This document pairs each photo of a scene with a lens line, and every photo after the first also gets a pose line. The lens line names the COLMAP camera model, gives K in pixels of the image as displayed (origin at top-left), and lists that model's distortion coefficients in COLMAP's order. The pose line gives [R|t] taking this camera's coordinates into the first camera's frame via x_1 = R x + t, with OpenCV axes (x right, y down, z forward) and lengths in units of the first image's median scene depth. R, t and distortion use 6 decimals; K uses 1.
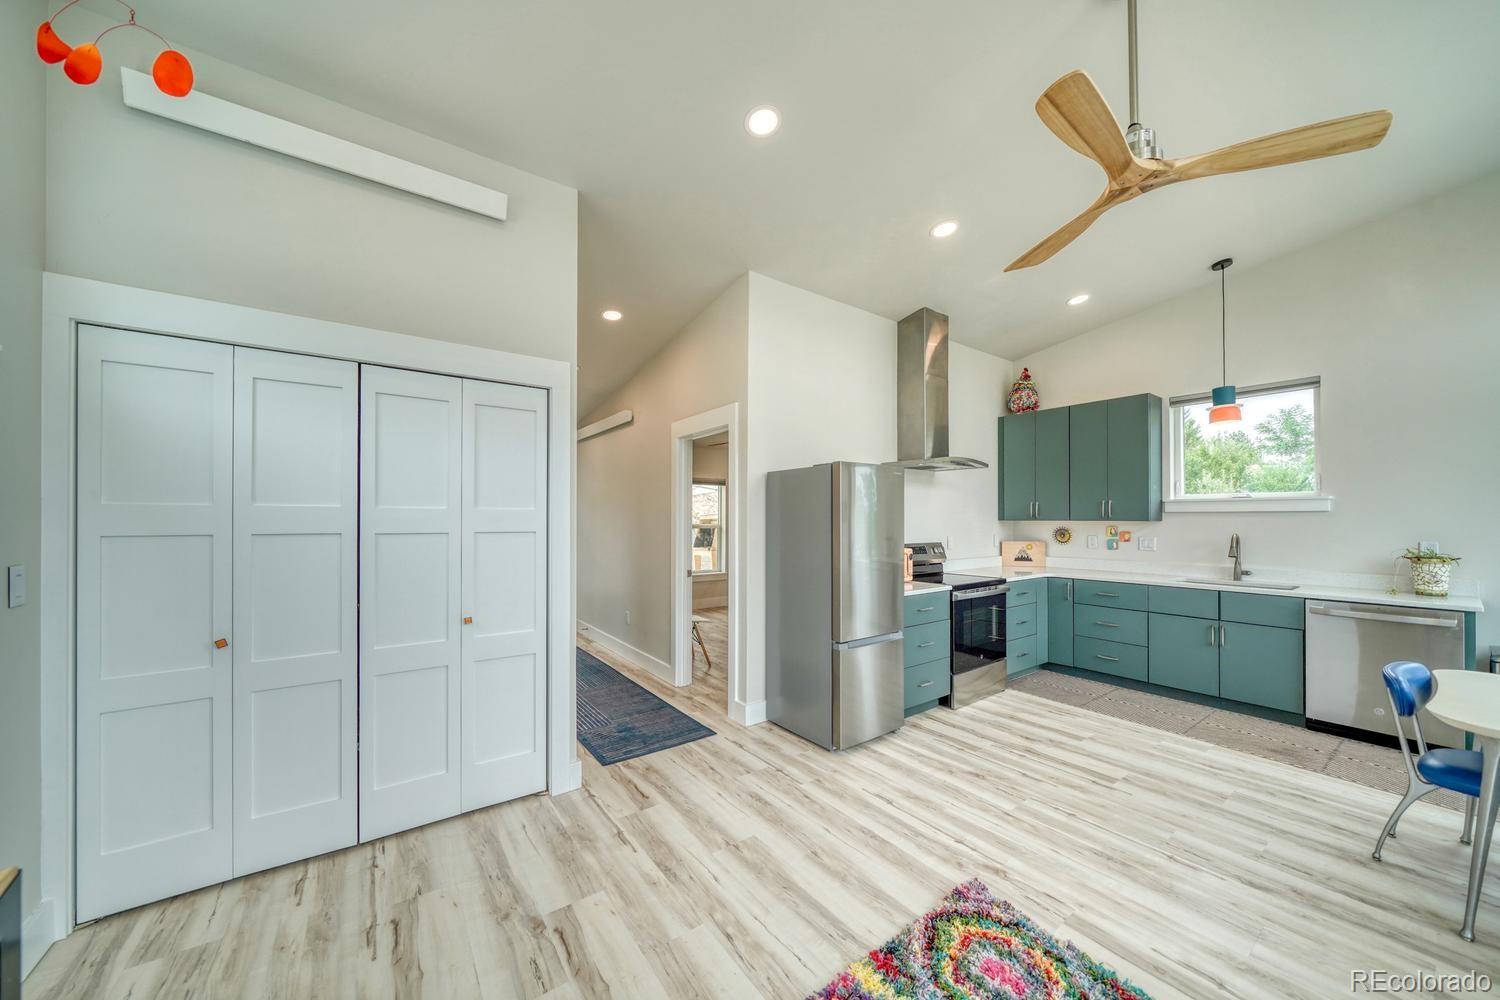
lens RADIAL K [[515.6, 0, 740.4], [0, 515.6, 515.8], [0, 0, 1]] dist [-0.009772, 0.001179]
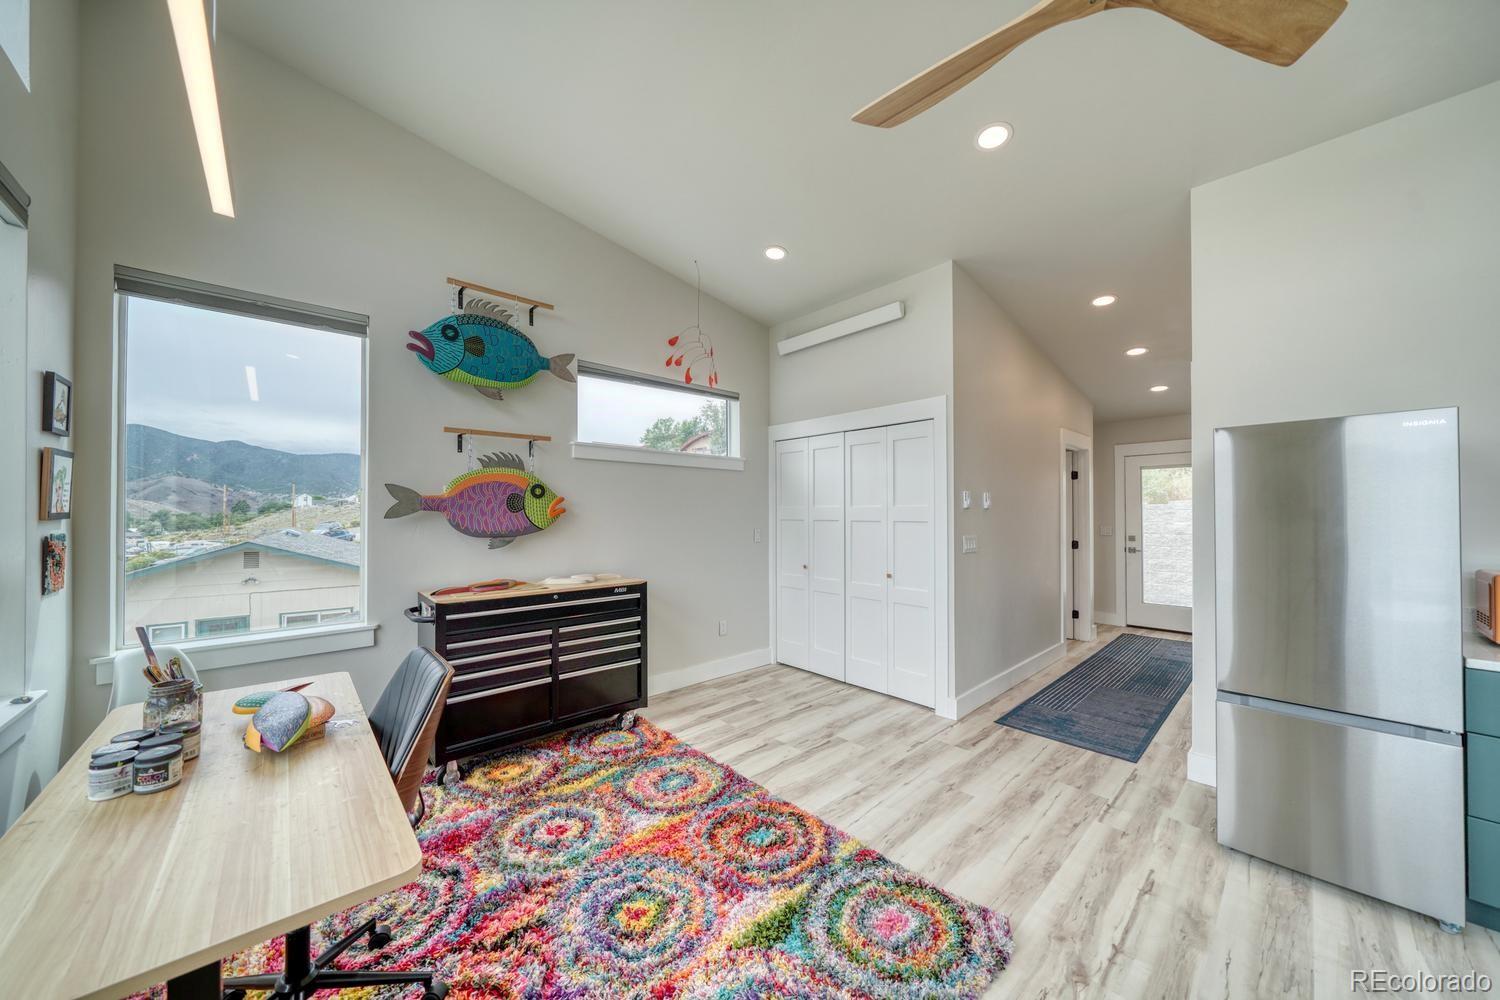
lens RADIAL K [[515.6, 0, 746.3], [0, 515.6, 507.9], [0, 0, 1]] dist [-0.009772, 0.001179]
pose [[0.123116, -0.012235, -0.992317, 0.732215], [0.007243, 0.999908, -0.011430, 0.004268], [0.992366, -0.005780, 0.123194, 0.256702]]
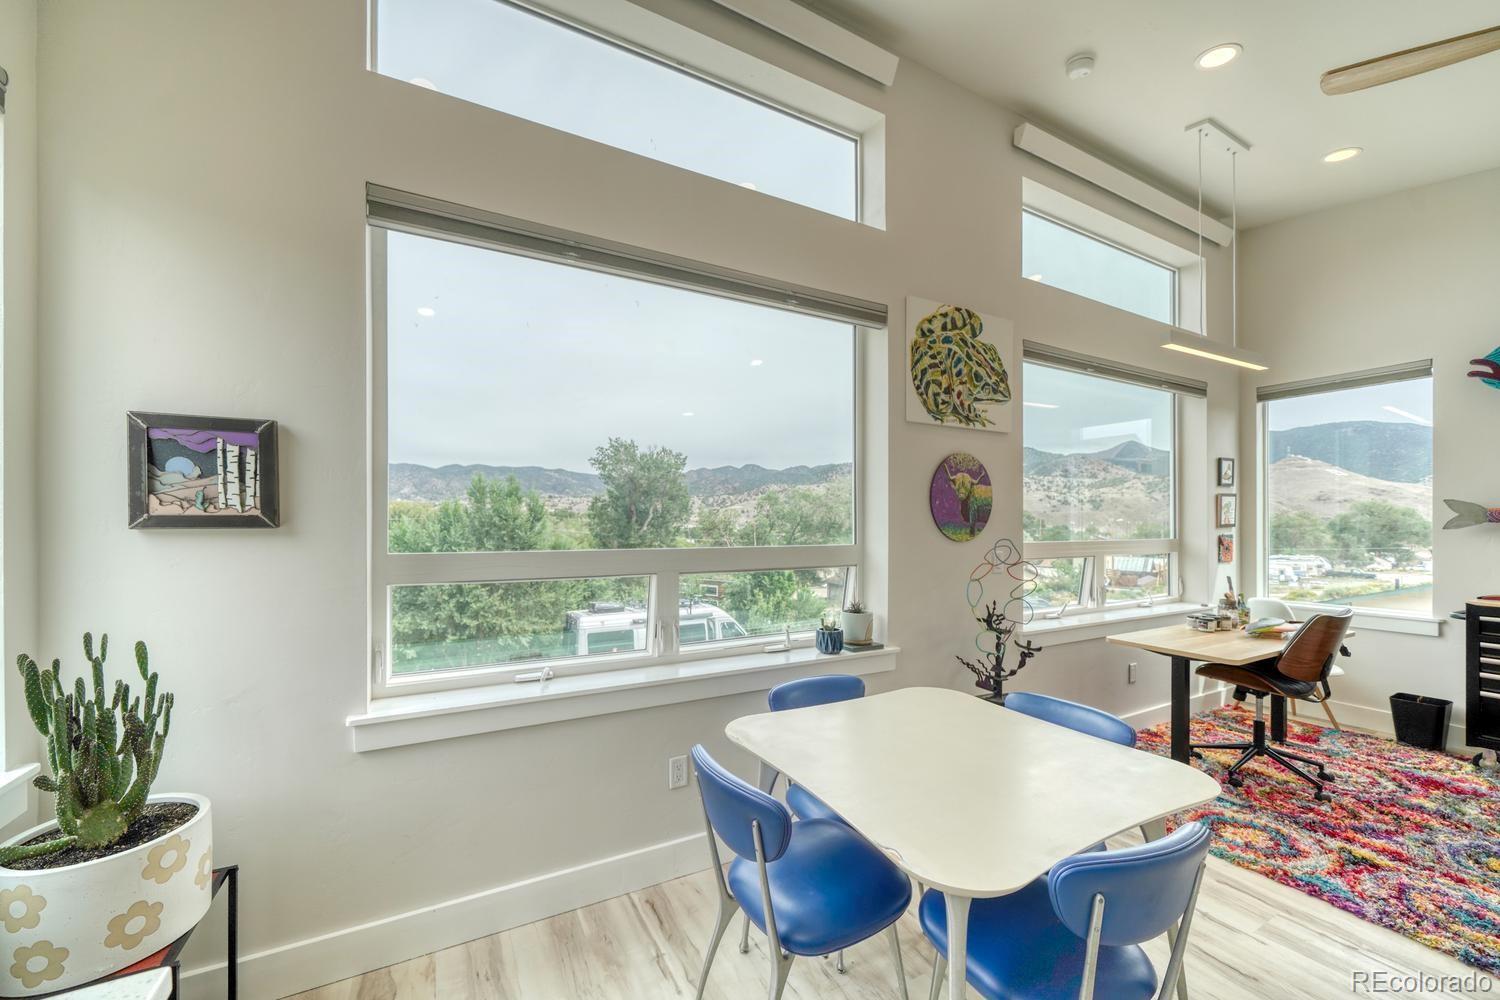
lens RADIAL K [[557.1, 0, 723.6], [0, 557.1, 526.3], [0, 0, 1]] dist [-0.007525, -0.000482]
pose [[-0.989332, -0.004713, 0.145599, 1.035910], [-0.004685, 0.999989, 0.000539, 0.007770], [-0.145600, -0.000149, -0.989344, 0.994555]]
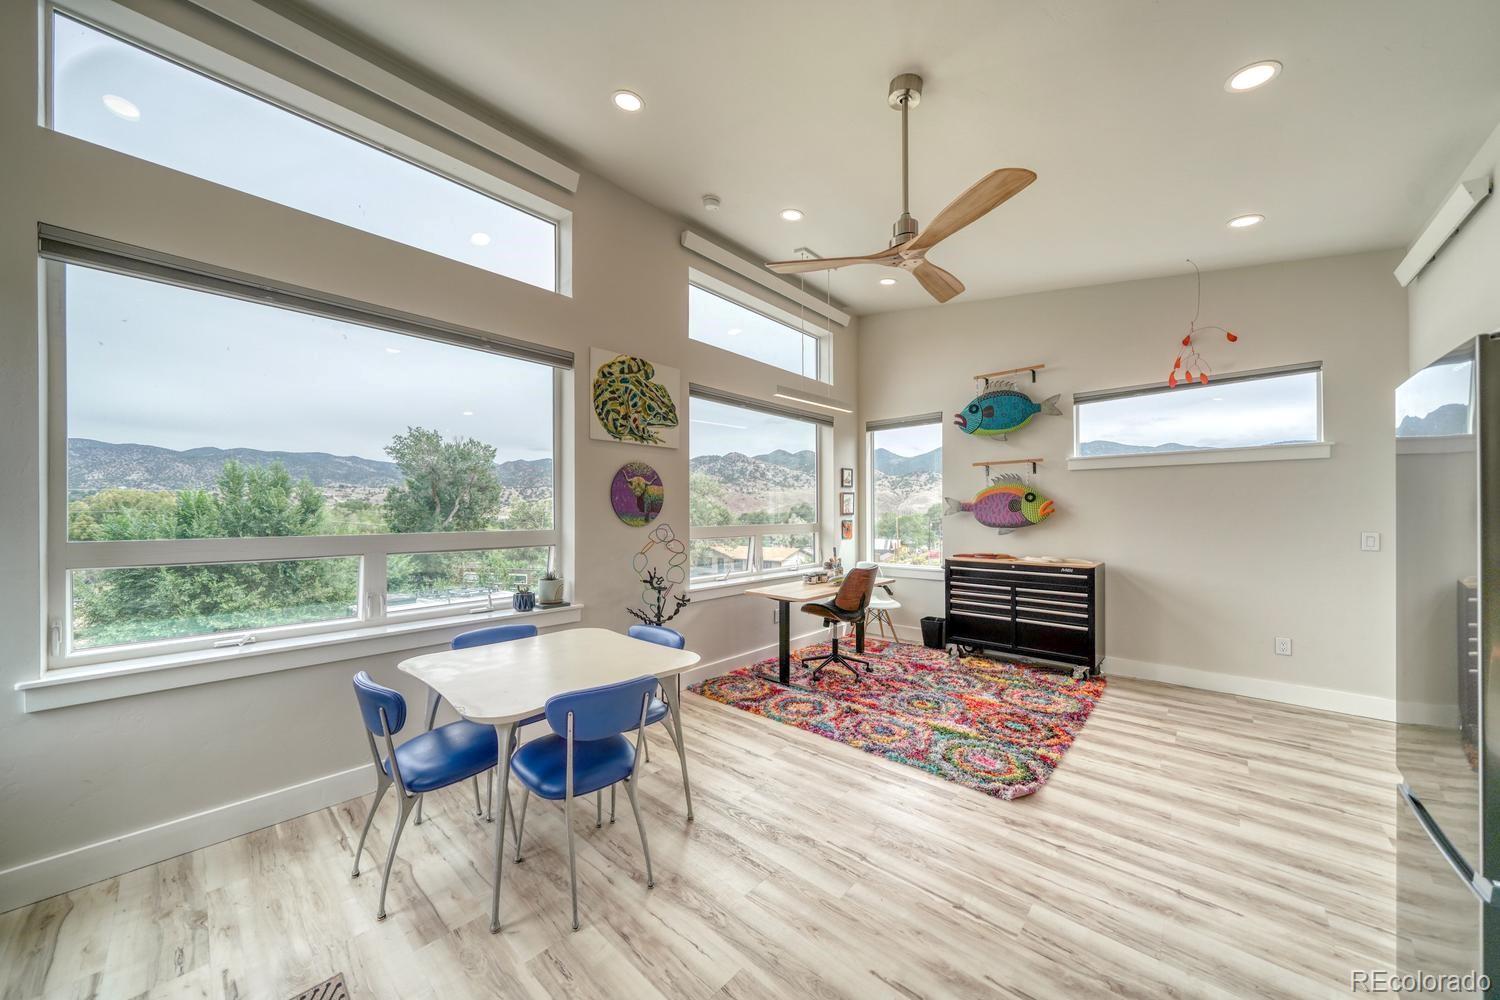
lens RADIAL K [[515.6, 0, 729.4], [0, 515.6, 514.1], [0, 0, 1]] dist [-0.009772, 0.001179]
pose [[-0.981014, 0.001404, -0.193933, 0.814330], [0.002320, 0.999987, -0.004494, 0.009658], [0.193925, -0.004858, -0.981004, 1.216121]]
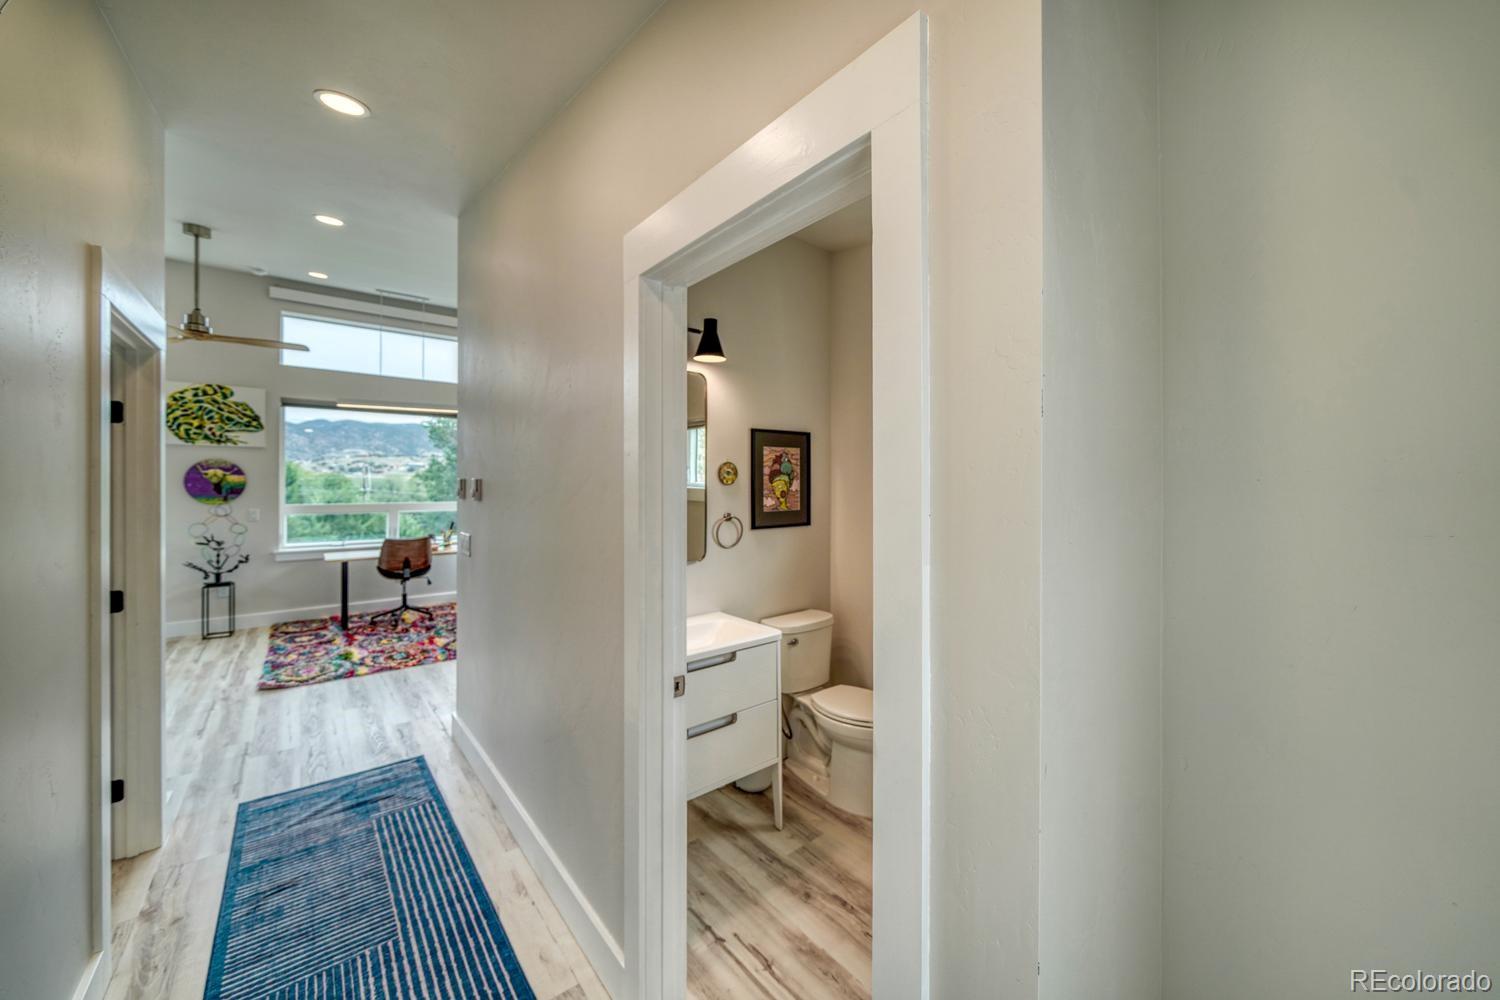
lens RADIAL K [[557.1, 0, 738.8], [0, 557.1, 482.0], [0, 0, 1]] dist [-0.007525, -0.000482]
pose [[-0.998651, -0.000764, -0.051912, -0.716058], [-0.000308, 0.999961, -0.008790, -0.024754], [0.051917, -0.008762, -0.998613, 1.836368]]
